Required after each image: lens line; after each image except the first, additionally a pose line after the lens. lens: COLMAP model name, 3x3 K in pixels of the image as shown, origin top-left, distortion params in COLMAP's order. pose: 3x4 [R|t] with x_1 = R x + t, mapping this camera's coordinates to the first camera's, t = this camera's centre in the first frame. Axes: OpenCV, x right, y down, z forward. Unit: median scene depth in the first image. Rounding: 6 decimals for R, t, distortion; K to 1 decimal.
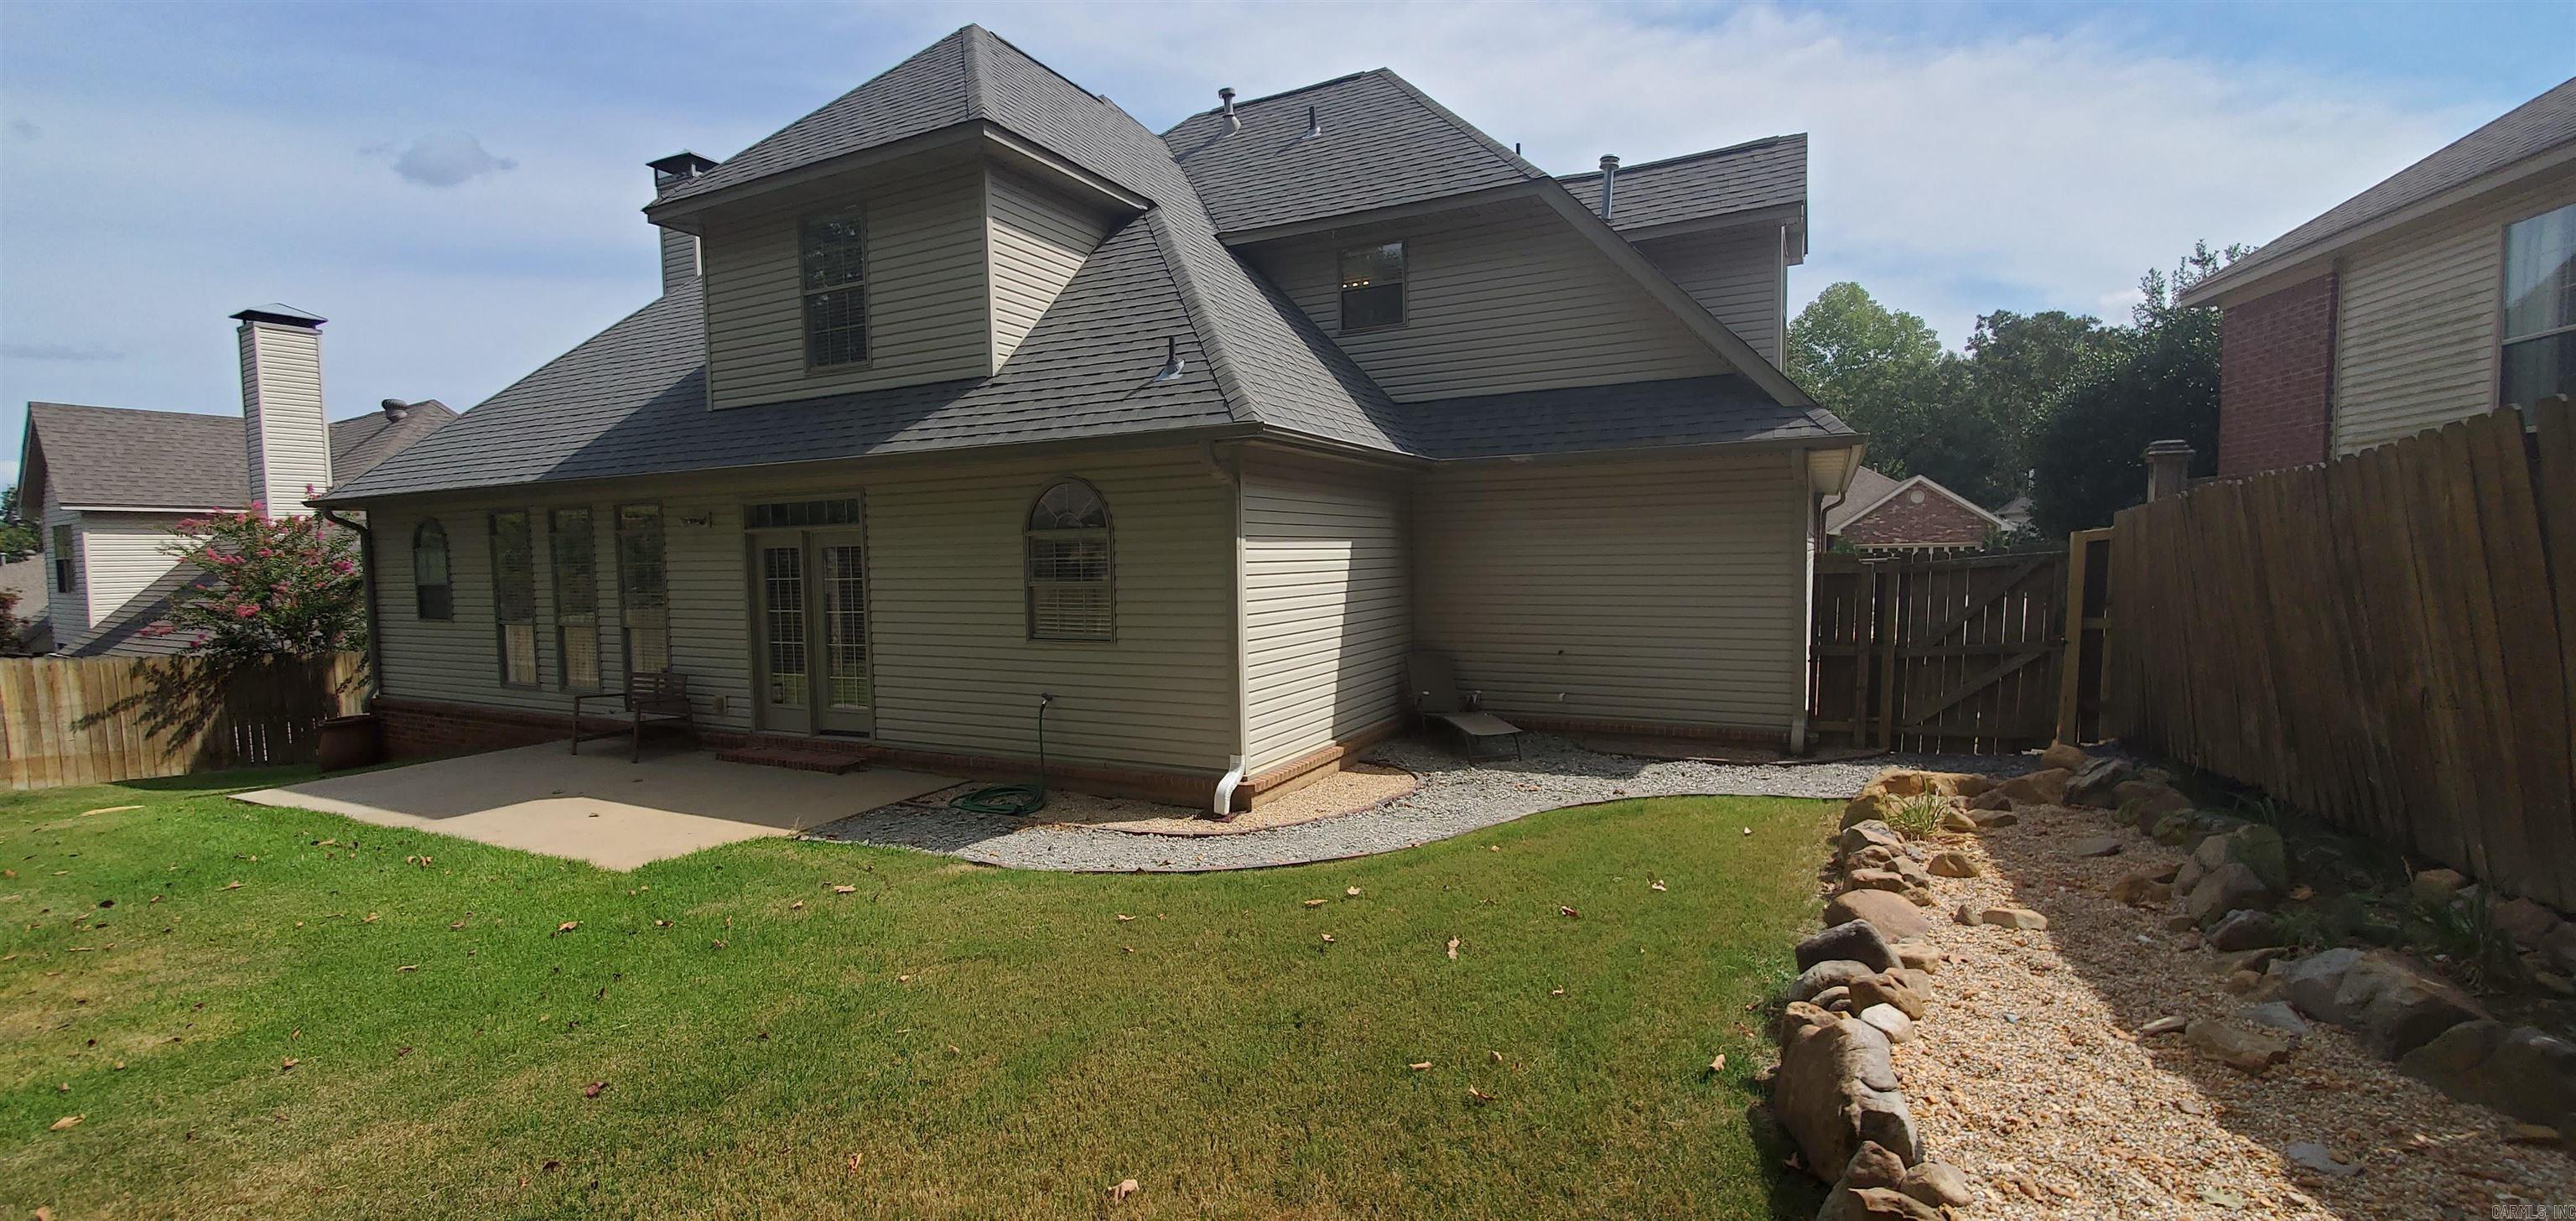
lens RADIAL K [[1036.2, 0, 1287.8], [0, 1036.2, 615.7], [0, 0, 1]] dist [-0.003032, -0.000173]
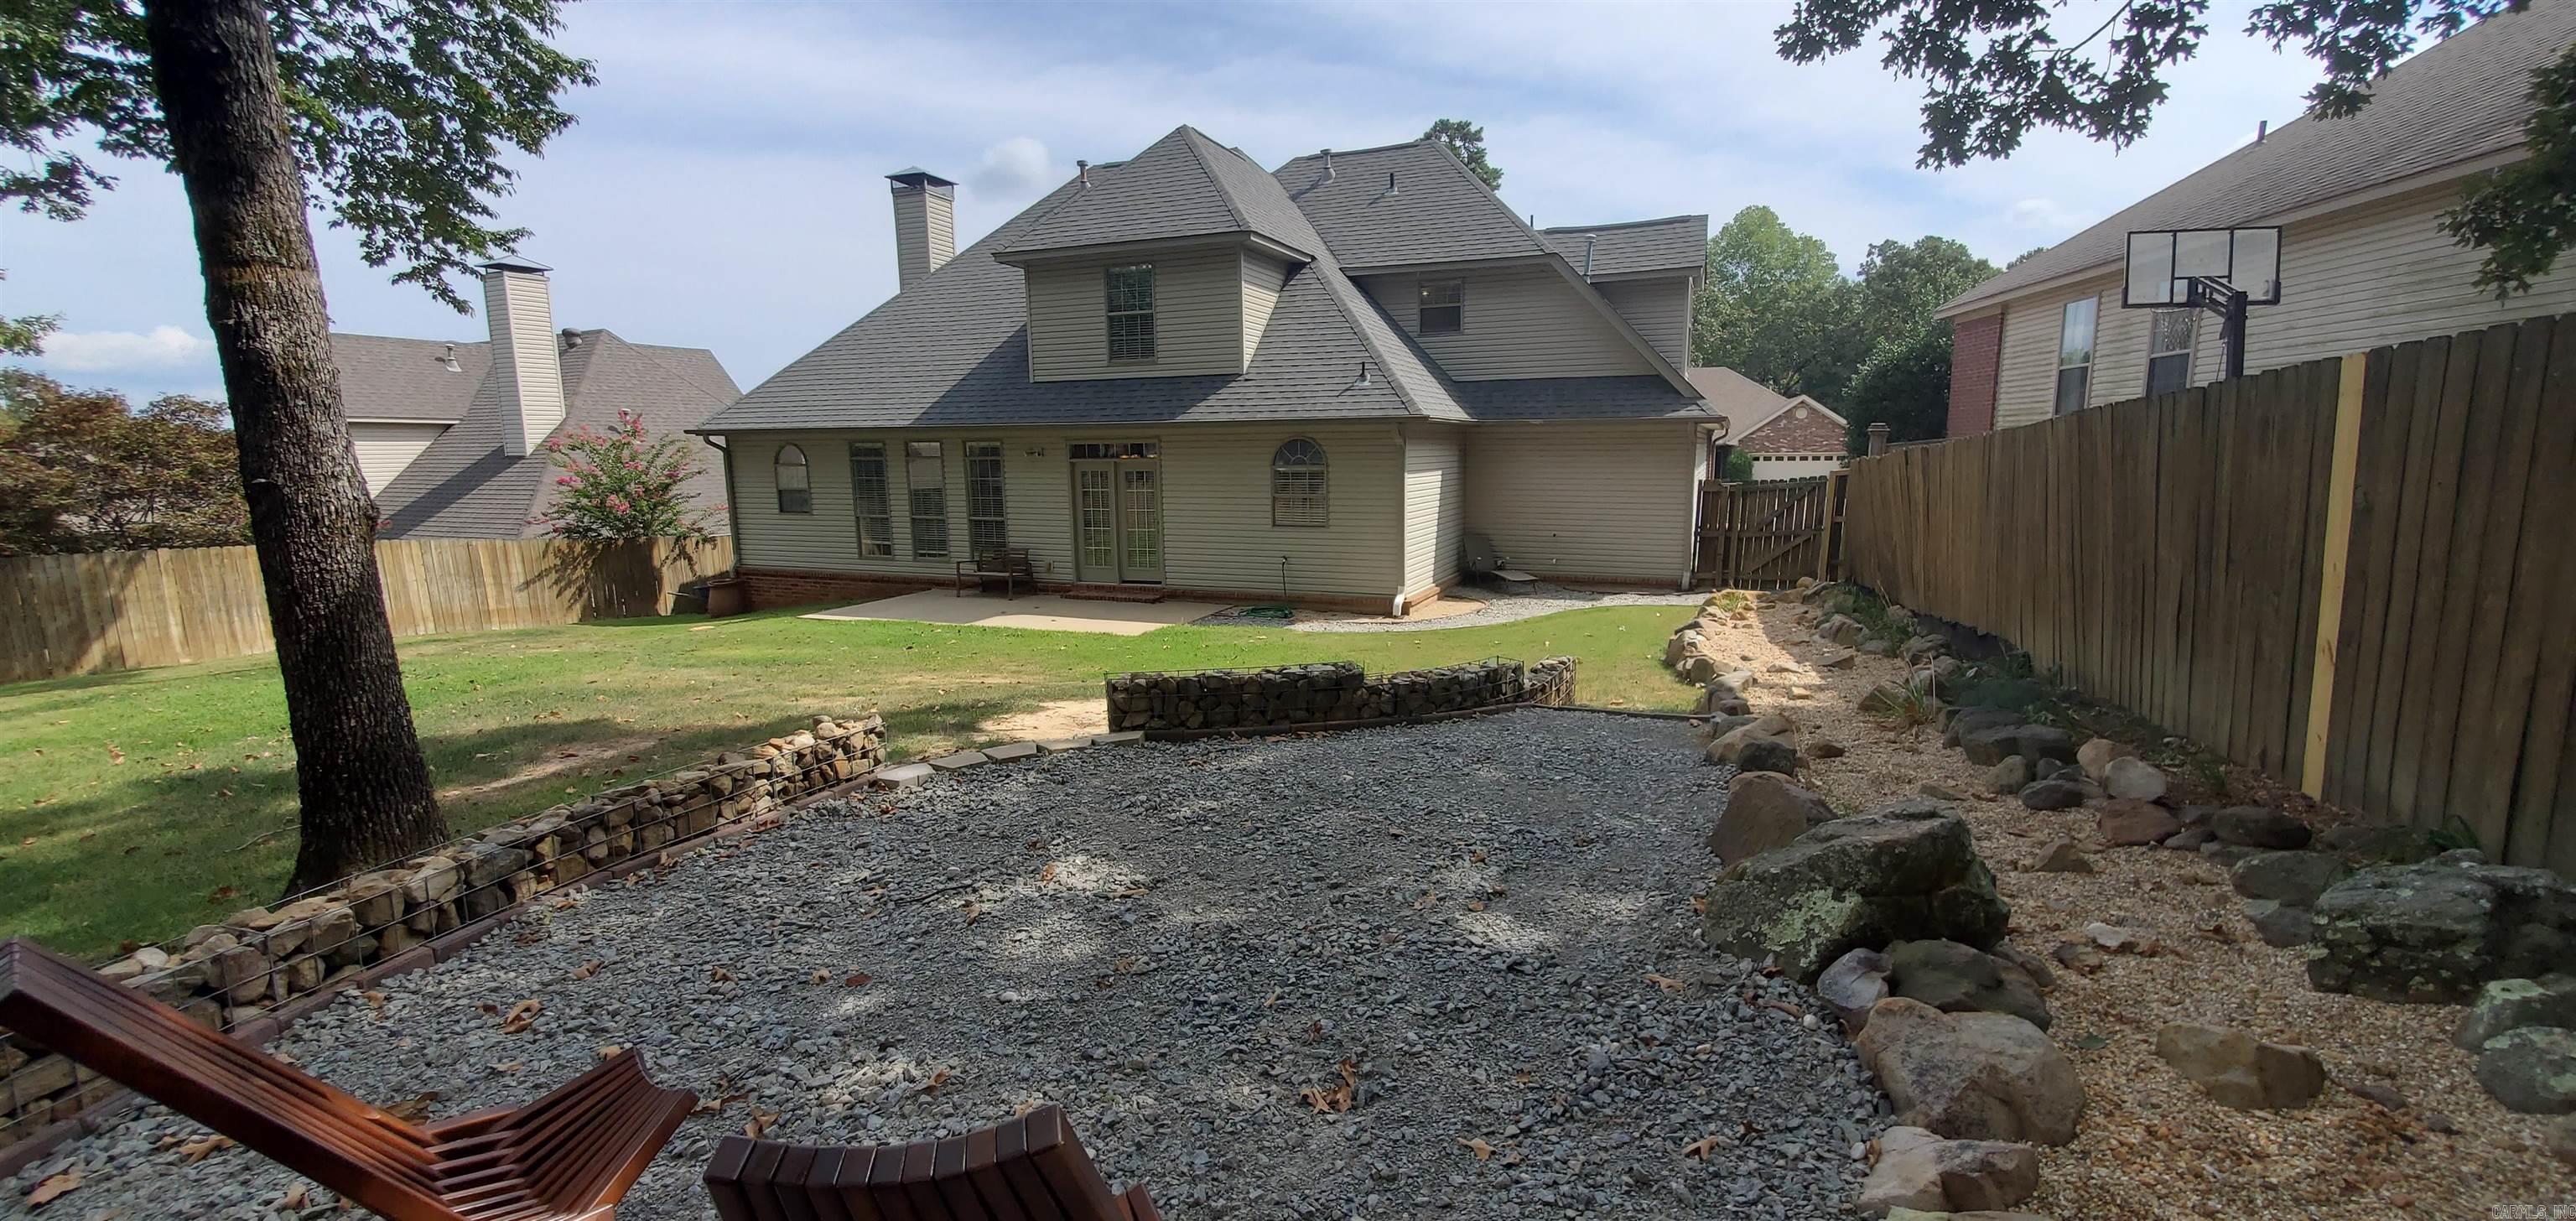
lens RADIAL K [[1036.2, 0, 1290.2], [0, 1036.2, 604.3], [0, 0, 1]] dist [-0.003032, -0.000173]
pose [[0.997051, -0.003257, 0.076675, -0.300609], [-0.003653, 0.995952, 0.089812, -0.003357], [-0.076657, -0.089828, 0.993003, -0.670914]]
